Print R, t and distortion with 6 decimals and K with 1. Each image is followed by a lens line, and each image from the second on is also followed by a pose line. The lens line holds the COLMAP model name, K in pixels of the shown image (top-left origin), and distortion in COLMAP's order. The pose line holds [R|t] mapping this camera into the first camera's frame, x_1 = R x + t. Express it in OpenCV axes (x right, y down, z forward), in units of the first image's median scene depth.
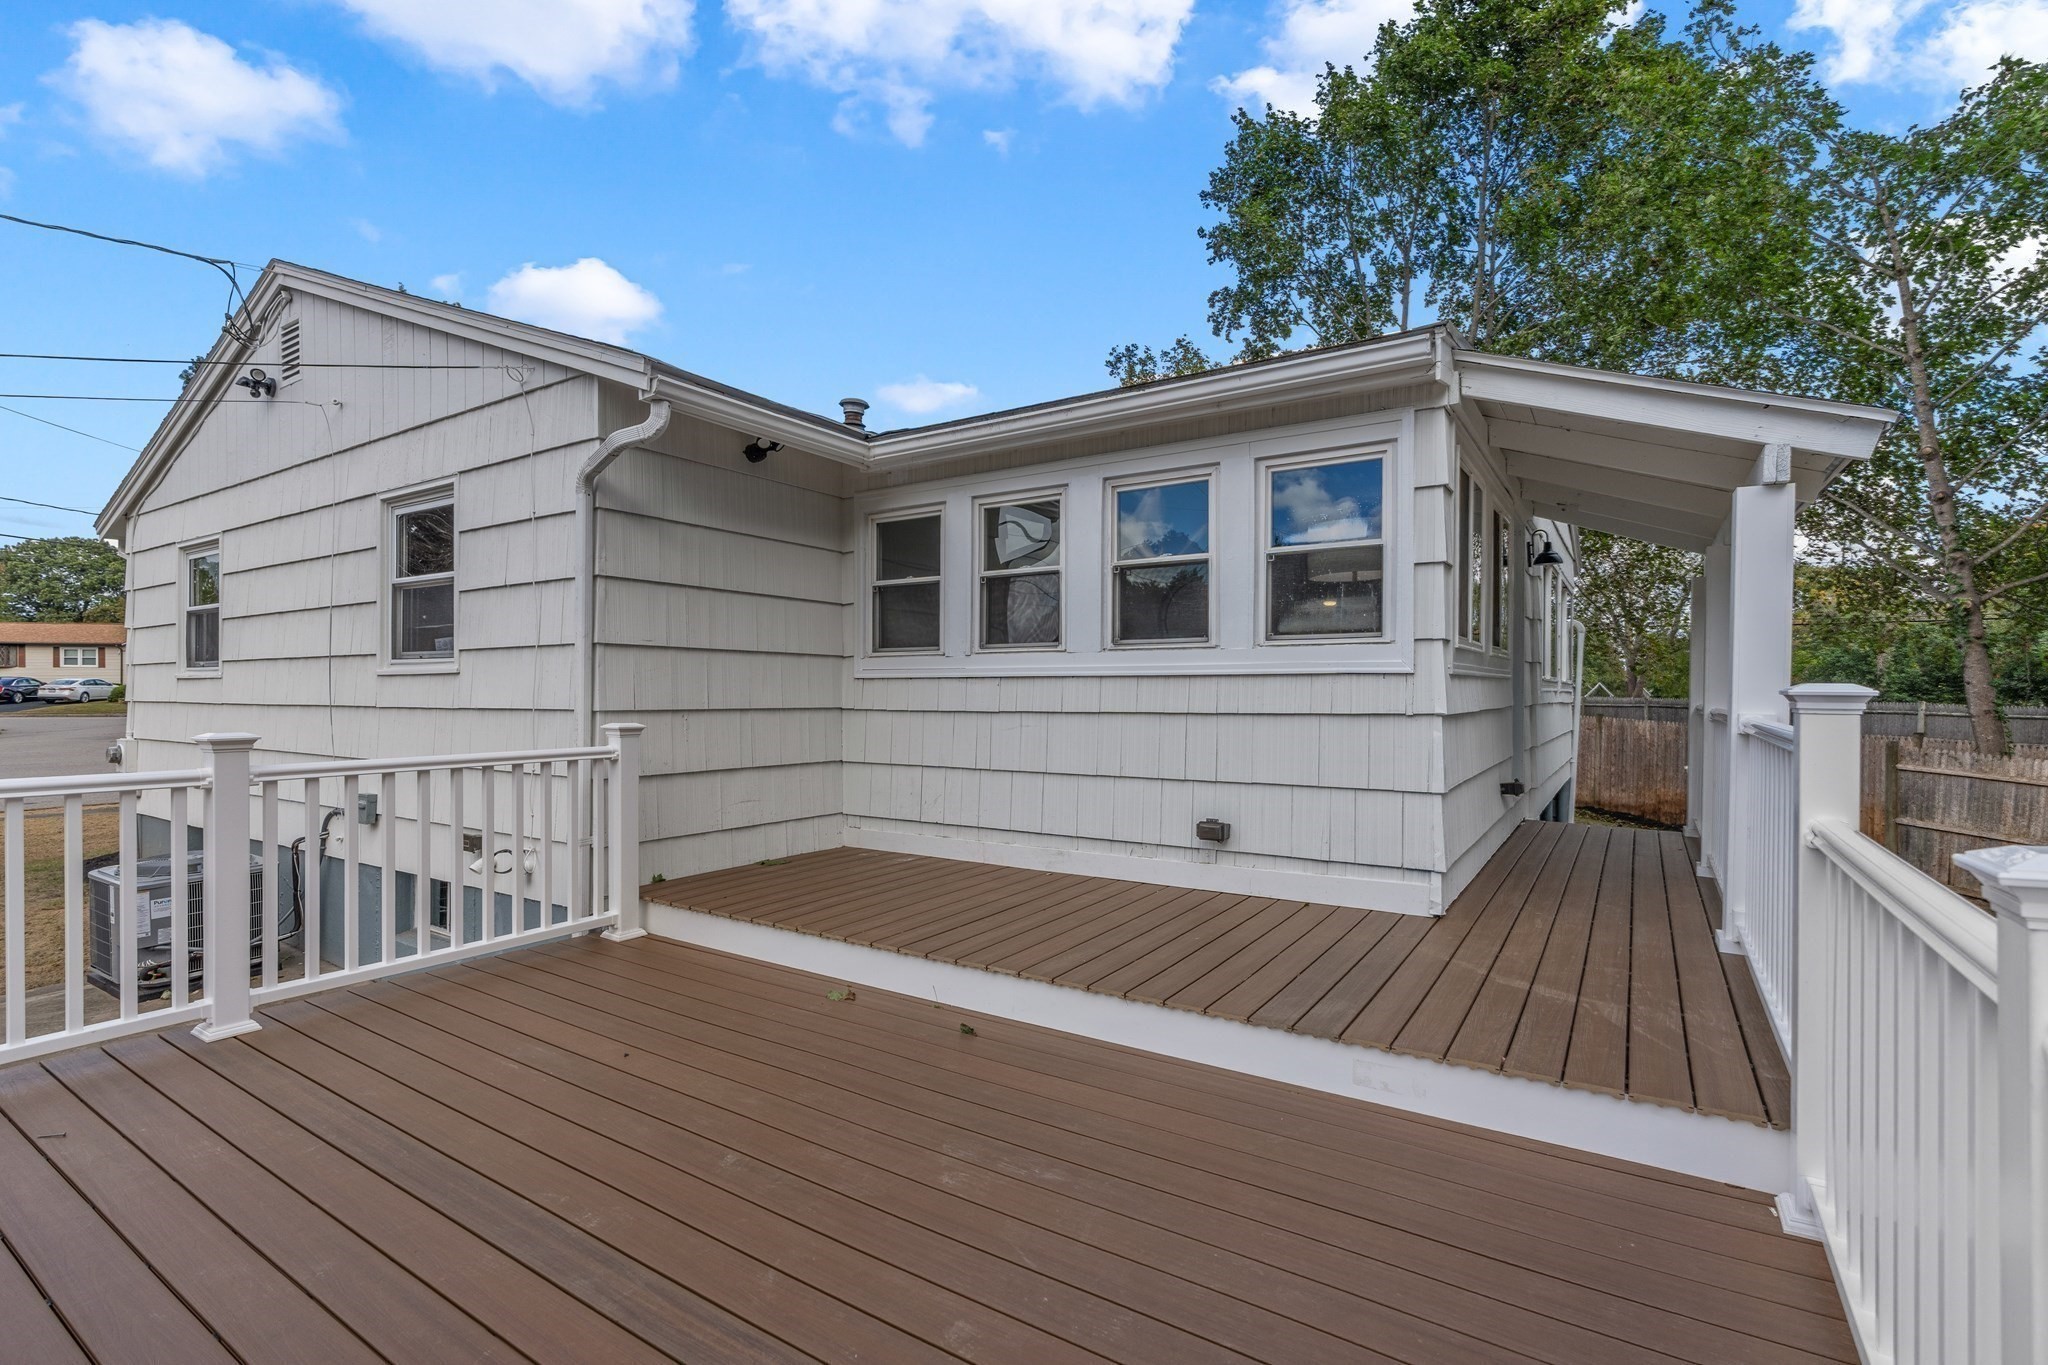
lens RADIAL K [[944.4, 0, 1016.0], [0, 944.4, 692.0], [0, 0, 1]] dist [-0.000089, 0.000248]
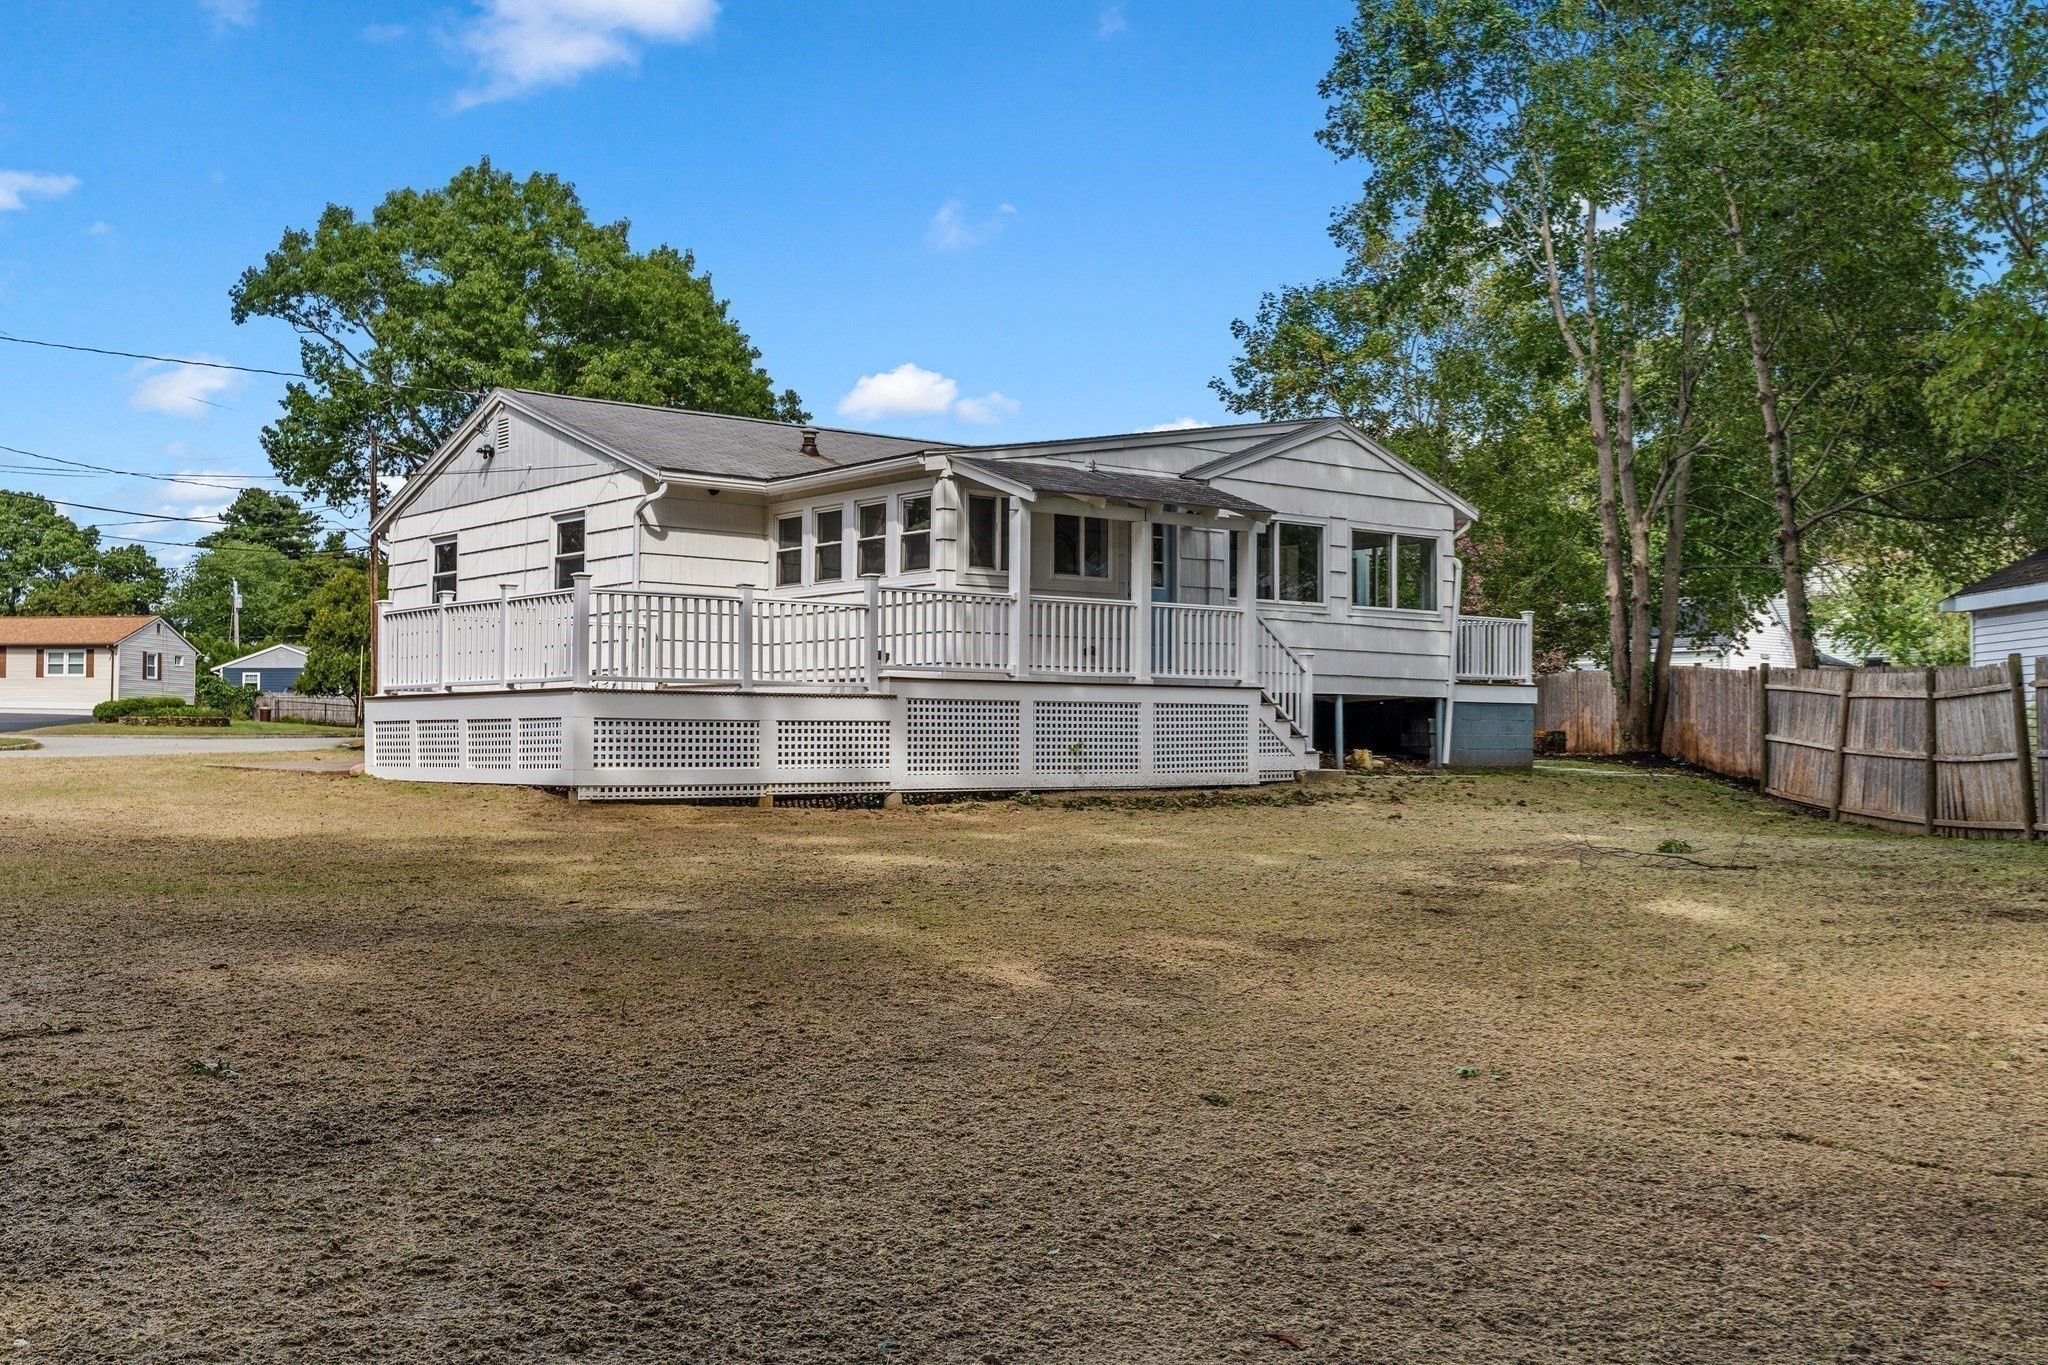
lens RADIAL K [[2012.0, 0, 1024.0], [0, 2012.0, 682.5], [0, 0, 1]] dist [-0.002282, -0.001822]
pose [[0.959633, -0.010159, -0.281070, 1.323001], [0.001370, 0.999504, -0.031450, 0.253566], [0.281250, 0.029795, 0.959172, -2.491760]]
